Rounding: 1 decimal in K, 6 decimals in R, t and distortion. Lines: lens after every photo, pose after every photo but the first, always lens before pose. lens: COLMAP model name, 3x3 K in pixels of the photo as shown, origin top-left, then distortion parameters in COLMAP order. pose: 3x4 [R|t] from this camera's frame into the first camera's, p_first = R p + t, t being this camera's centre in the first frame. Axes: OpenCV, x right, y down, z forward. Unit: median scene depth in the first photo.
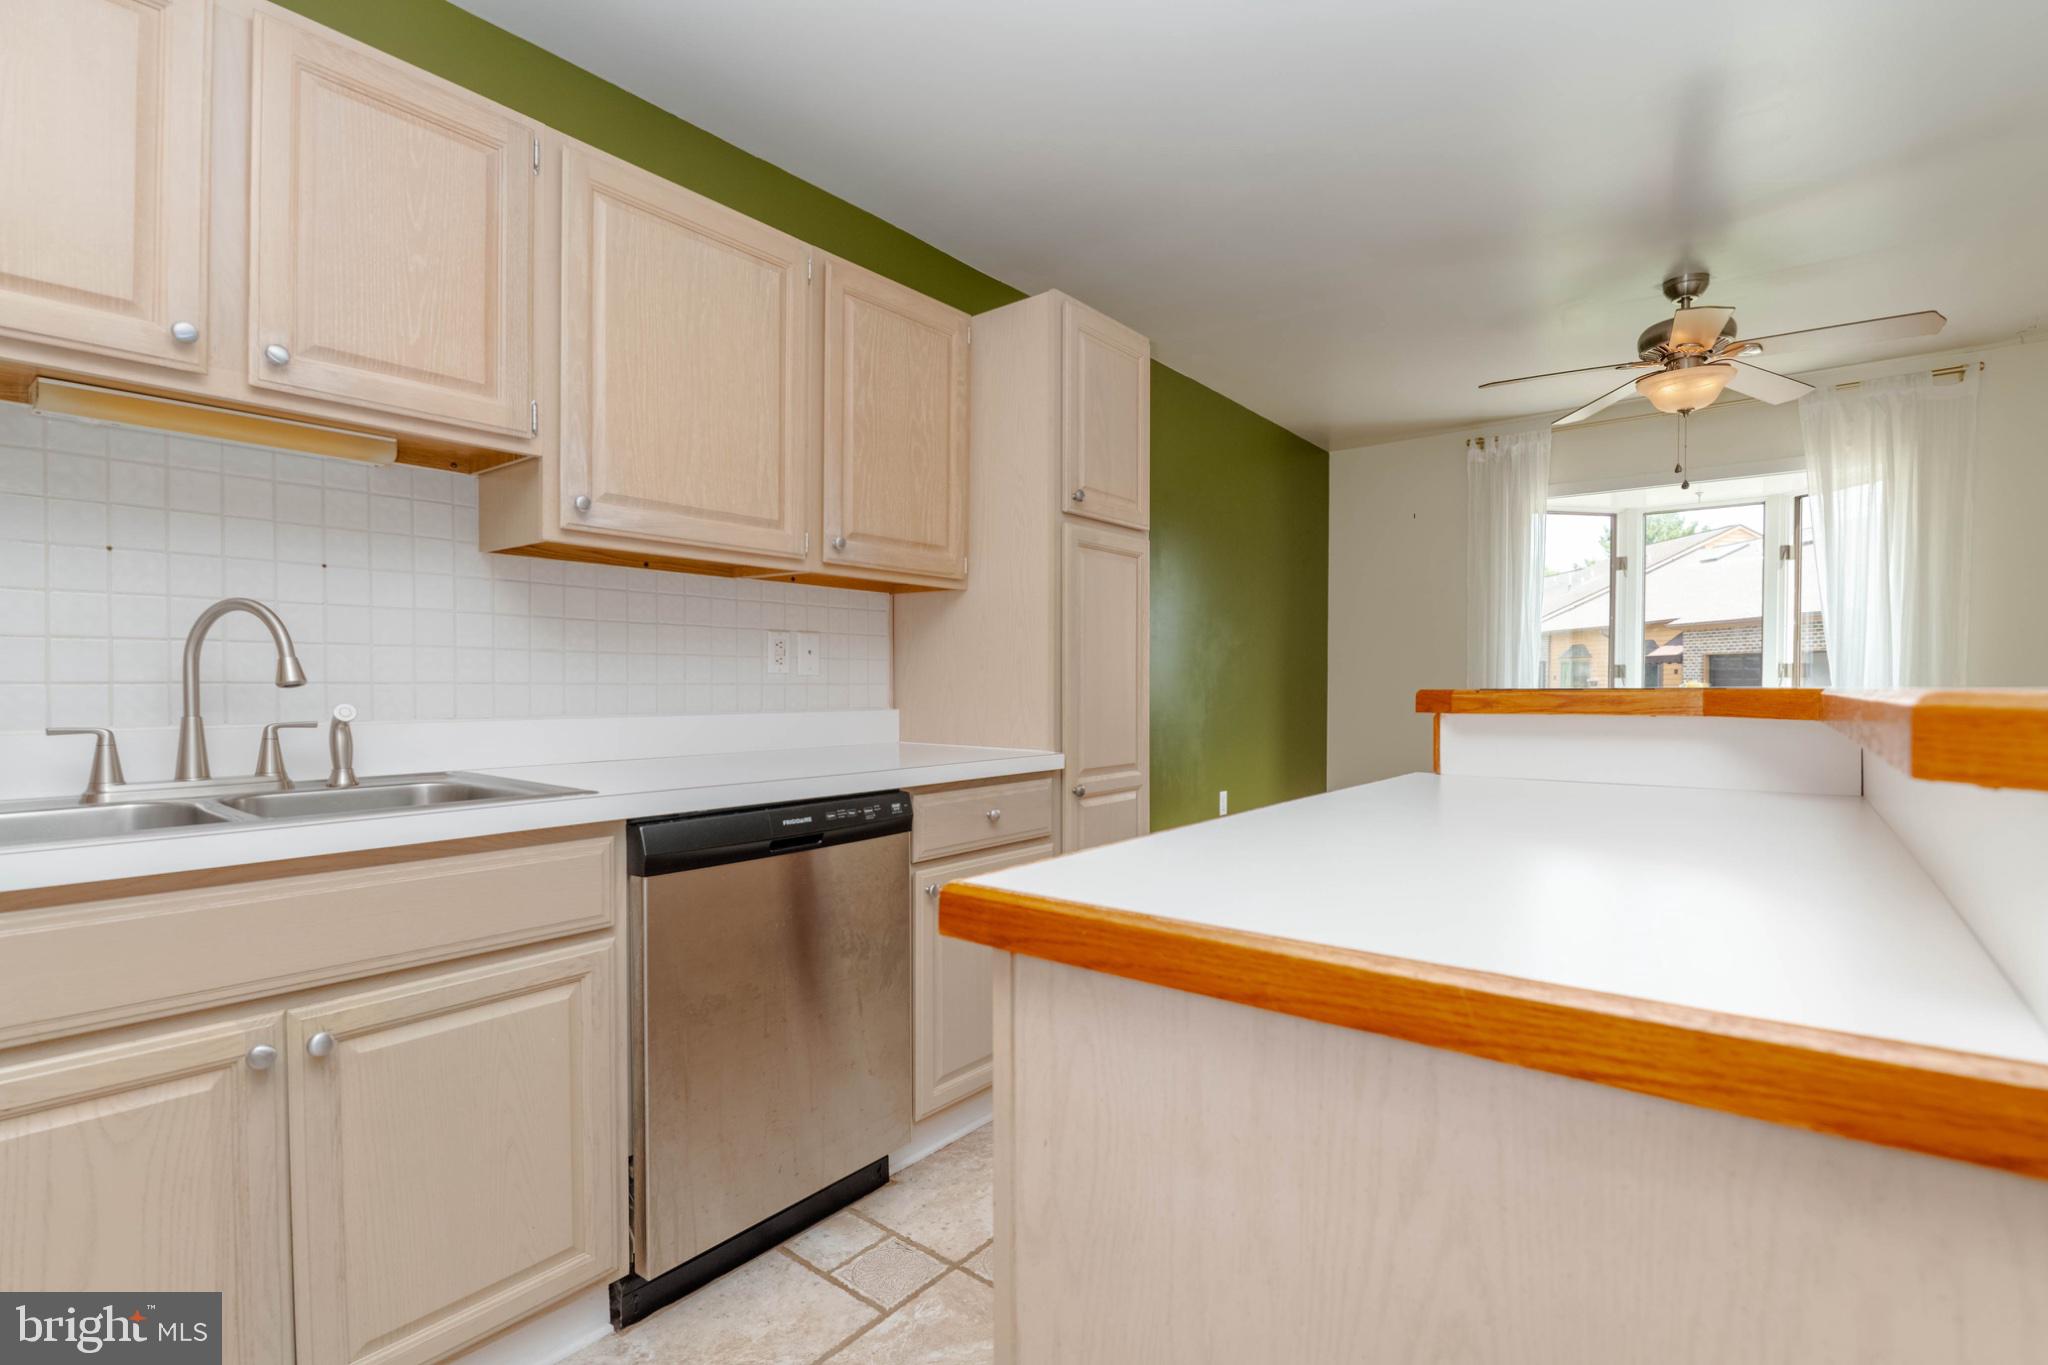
lens RADIAL K [[947.1, 0, 1036.9], [0, 947.1, 696.5], [0, 0, 1]] dist [-0.003494, -0.004328]
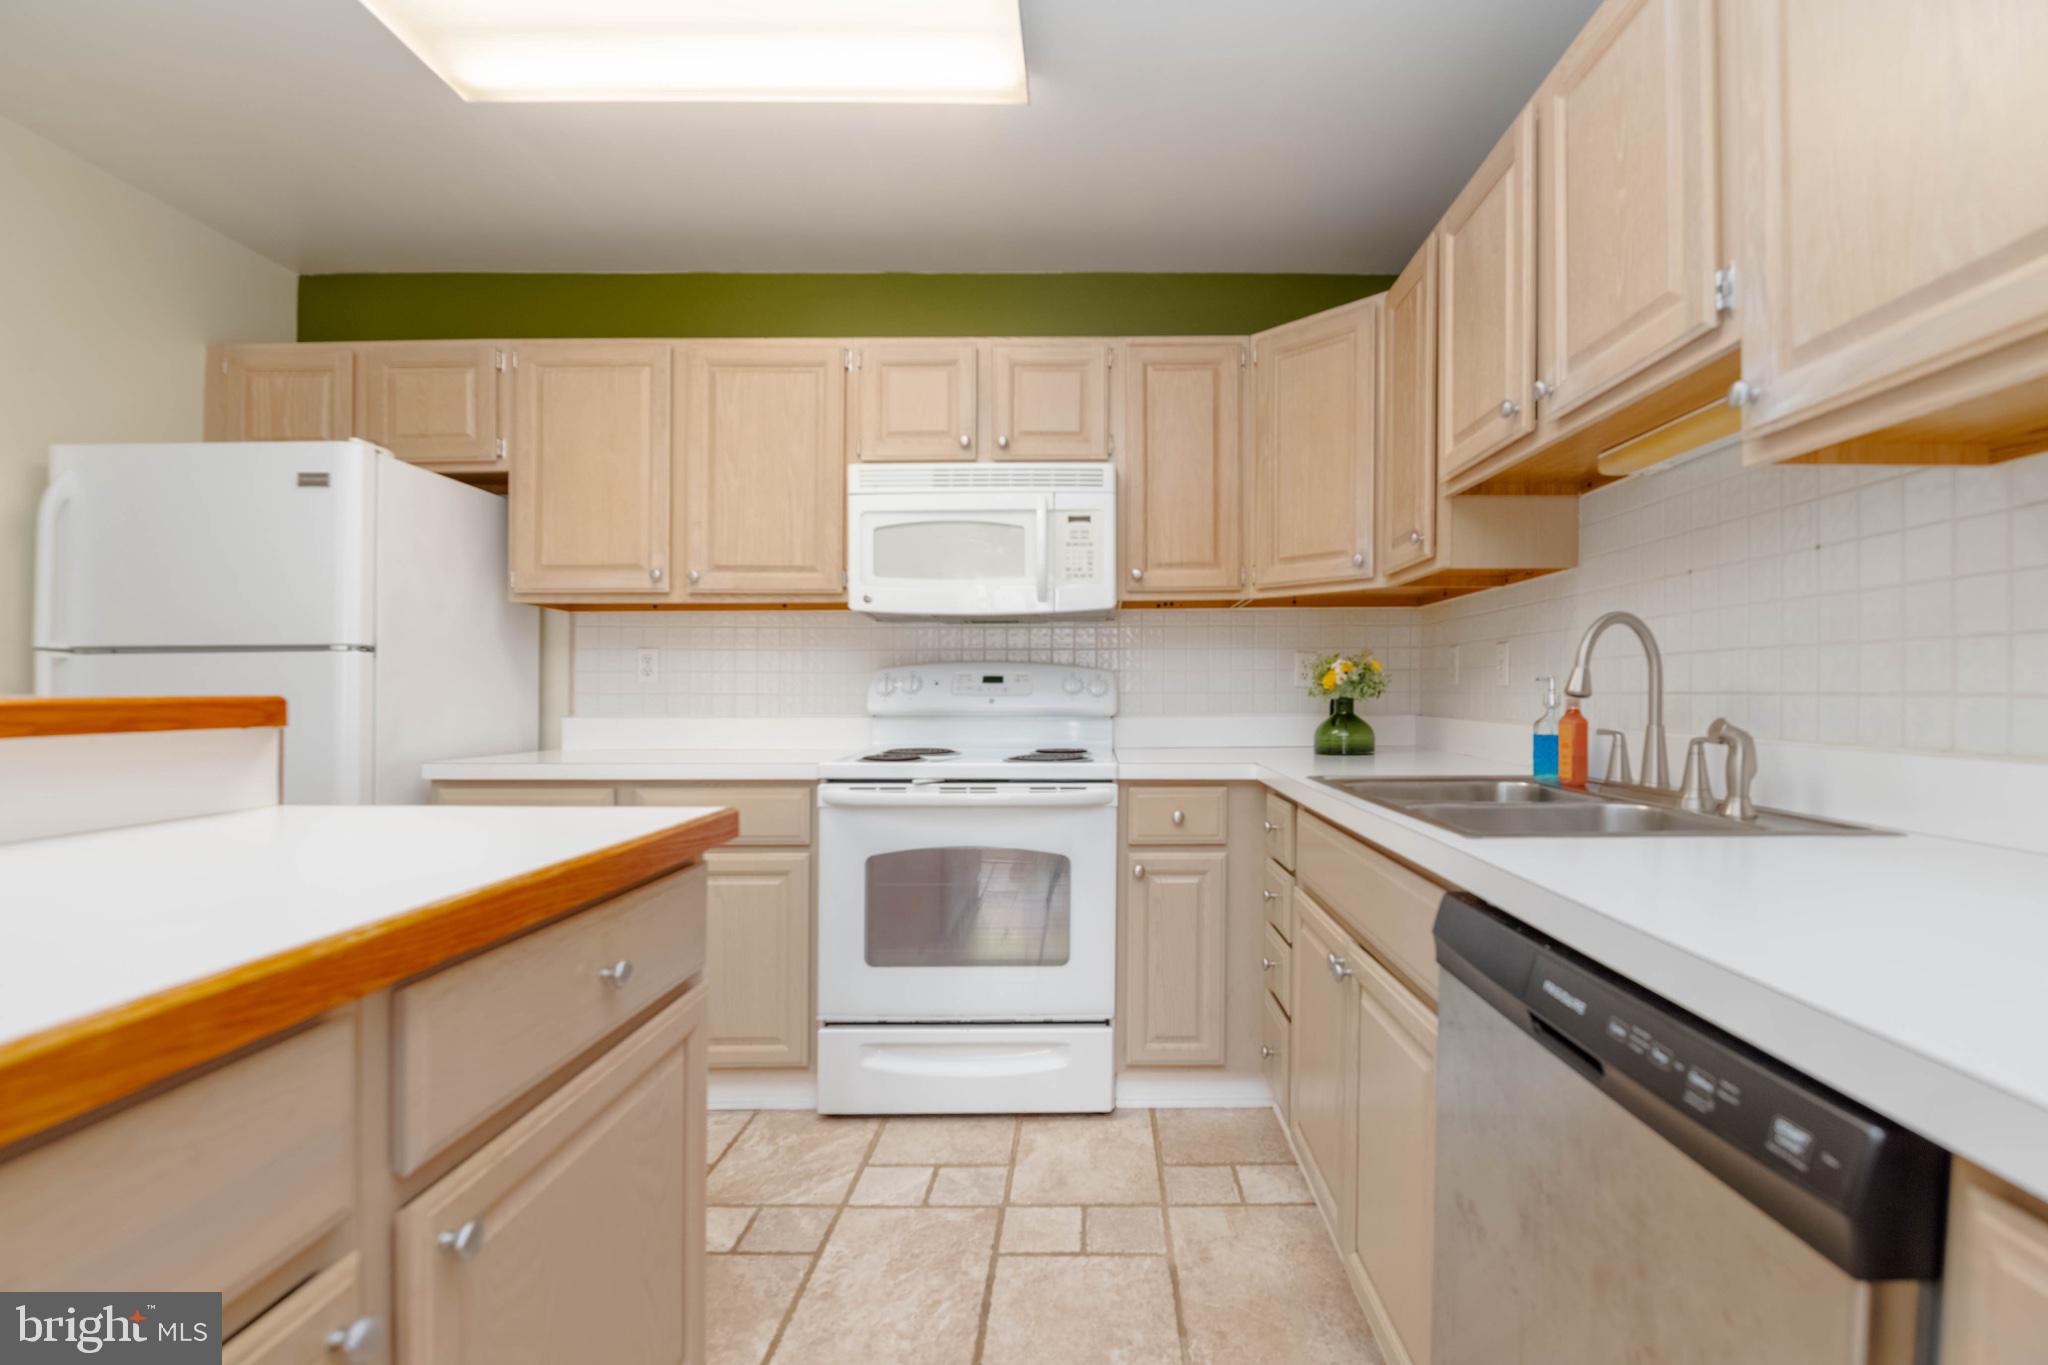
lens RADIAL K [[929.7, 0, 1105.3], [0, 929.7, 686.2], [0, 0, 1]] dist [-0.004130, -0.001481]
pose [[-0.772000, -0.003378, -0.635614, 0.226011], [-0.008405, 0.999953, 0.004894, -0.021587], [0.635567, 0.009120, -0.771992, 1.314193]]
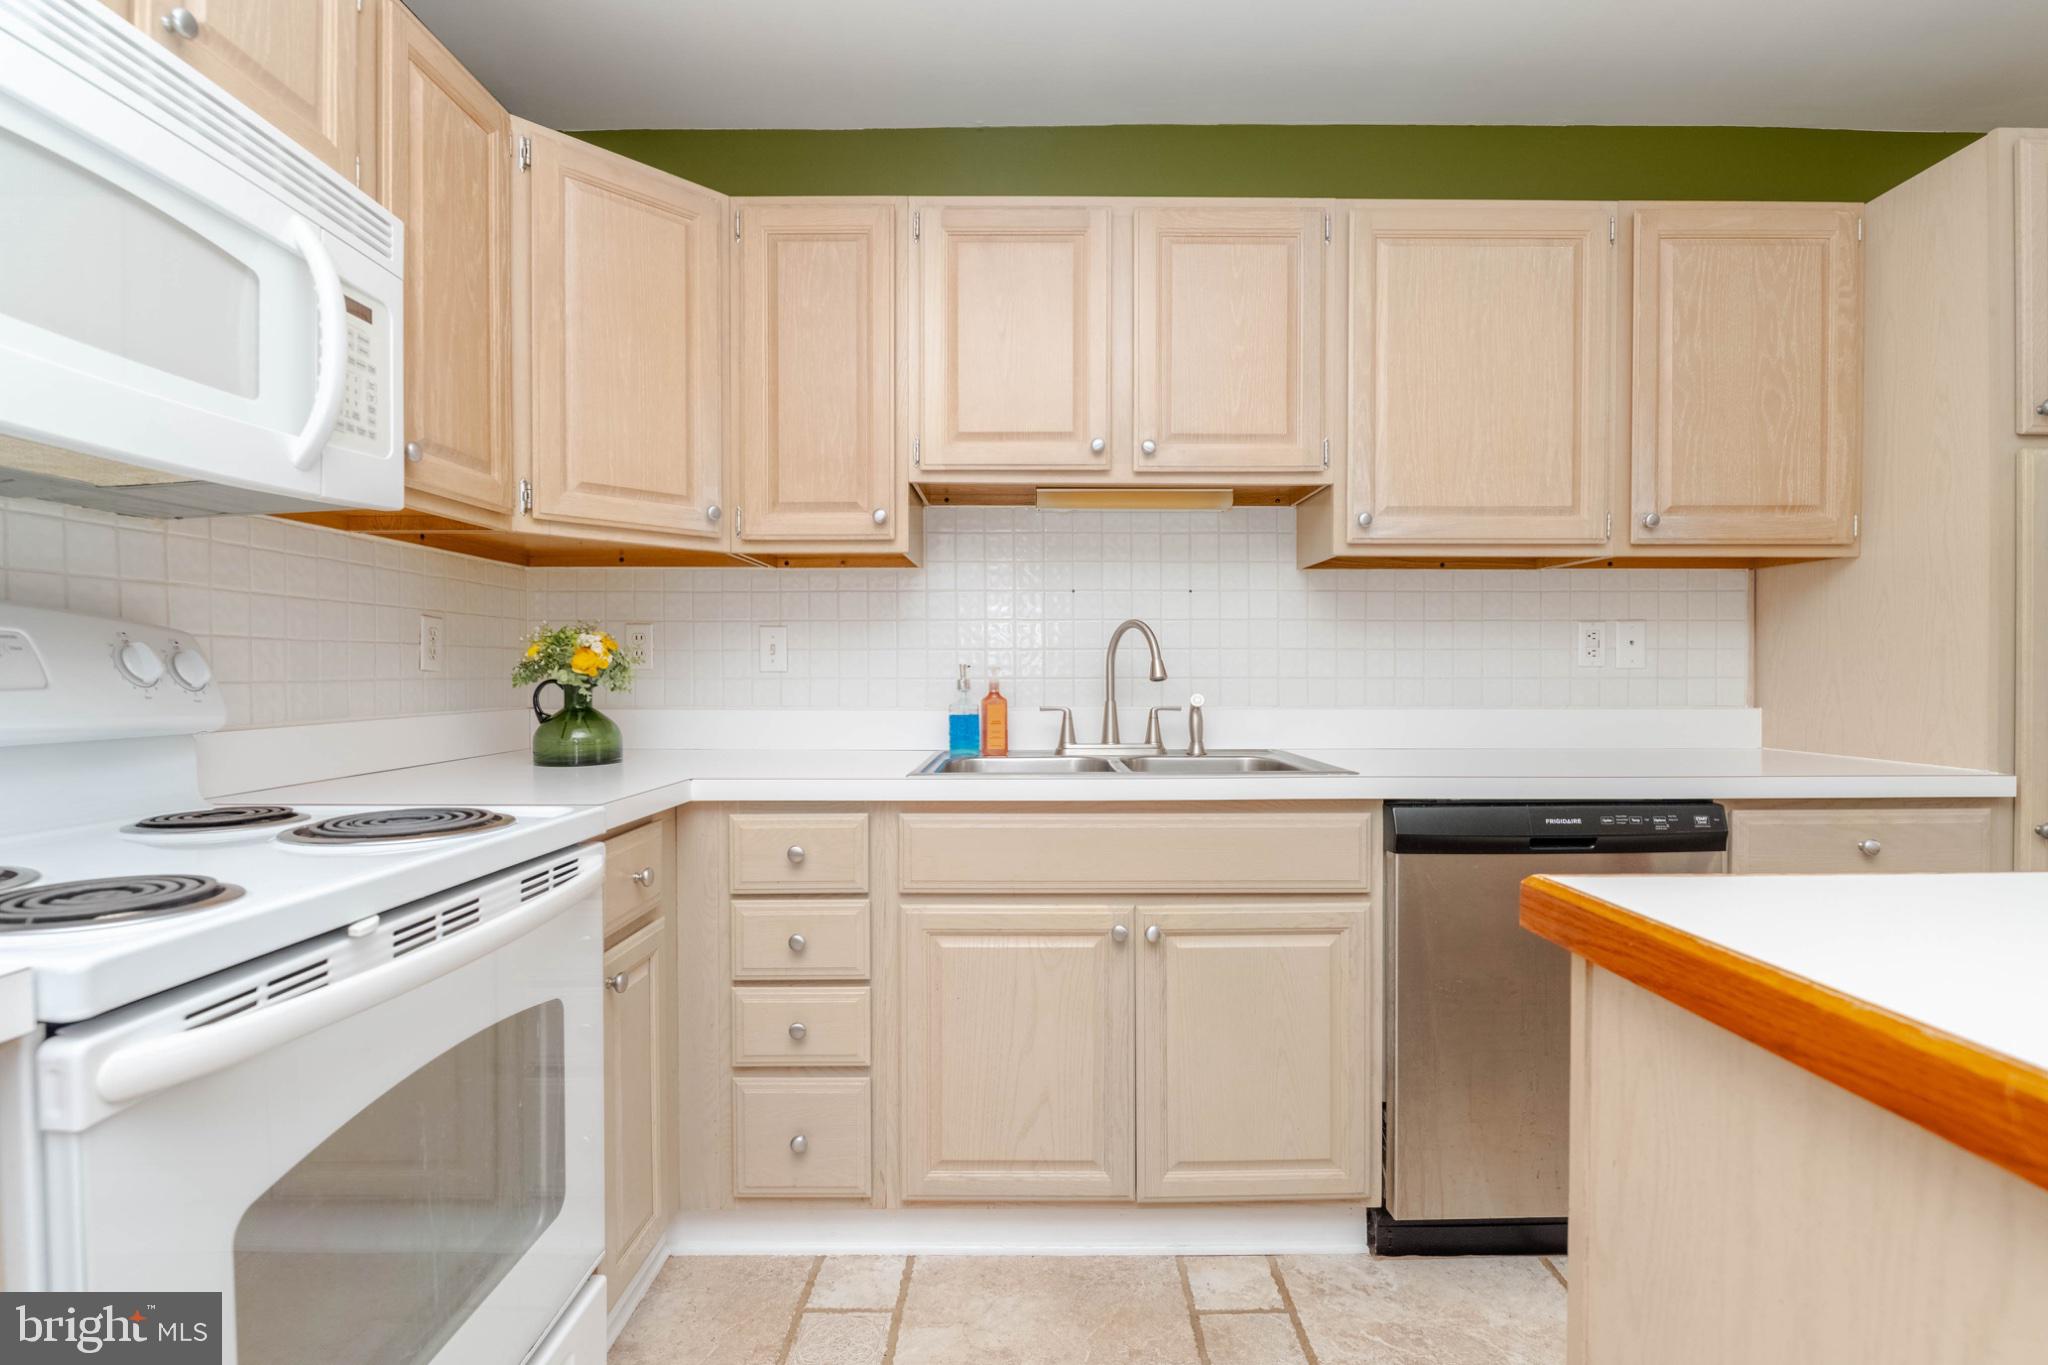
lens RADIAL K [[947.1, 0, 1024.6], [0, 947.1, 689.6], [0, 0, 1]] dist [-0.003494, -0.004328]
pose [[0.621234, 0.008041, -0.783584, 0.172691], [-0.007824, 0.999961, 0.004058, -0.001633], [0.783586, 0.003610, 0.621273, -0.026100]]
